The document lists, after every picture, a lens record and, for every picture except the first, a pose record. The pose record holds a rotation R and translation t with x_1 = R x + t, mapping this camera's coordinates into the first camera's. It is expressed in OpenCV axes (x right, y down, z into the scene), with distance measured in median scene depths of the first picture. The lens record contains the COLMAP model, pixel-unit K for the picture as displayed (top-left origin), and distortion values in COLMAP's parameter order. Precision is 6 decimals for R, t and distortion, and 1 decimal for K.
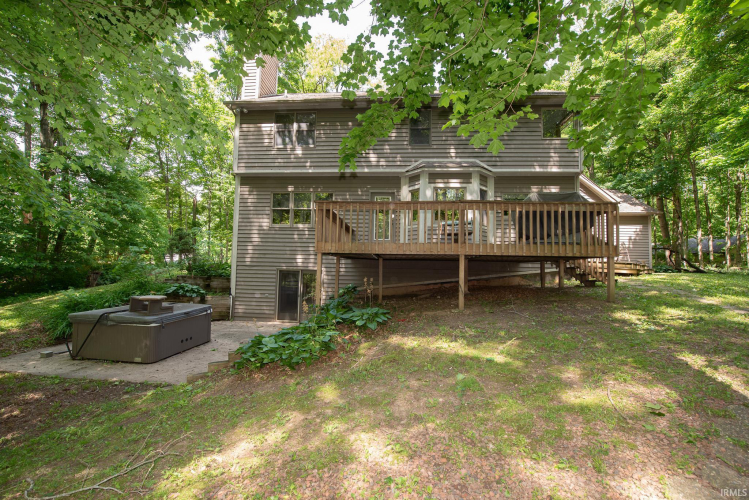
lens RADIAL K [[293.1, 0, 373.1], [0, 293.1, 250.9], [0, 0, 1]] dist [-0.014014, -0.000336]
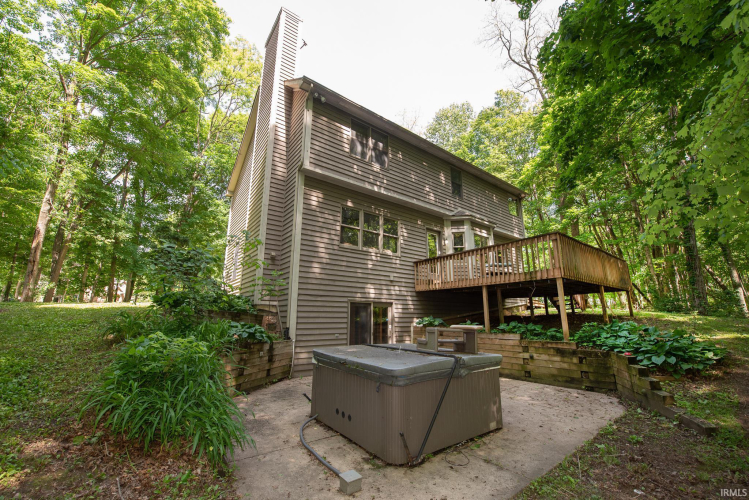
lens RADIAL K [[293.1, 0, 374.8], [0, 293.1, 249.4], [0, 0, 1]] dist [-0.014014, -0.000336]
pose [[0.748326, 0.129920, 0.650484, -0.814485], [-0.026560, 0.985714, -0.166319, 0.055318], [-0.662799, 0.107184, 0.741086, 0.356812]]
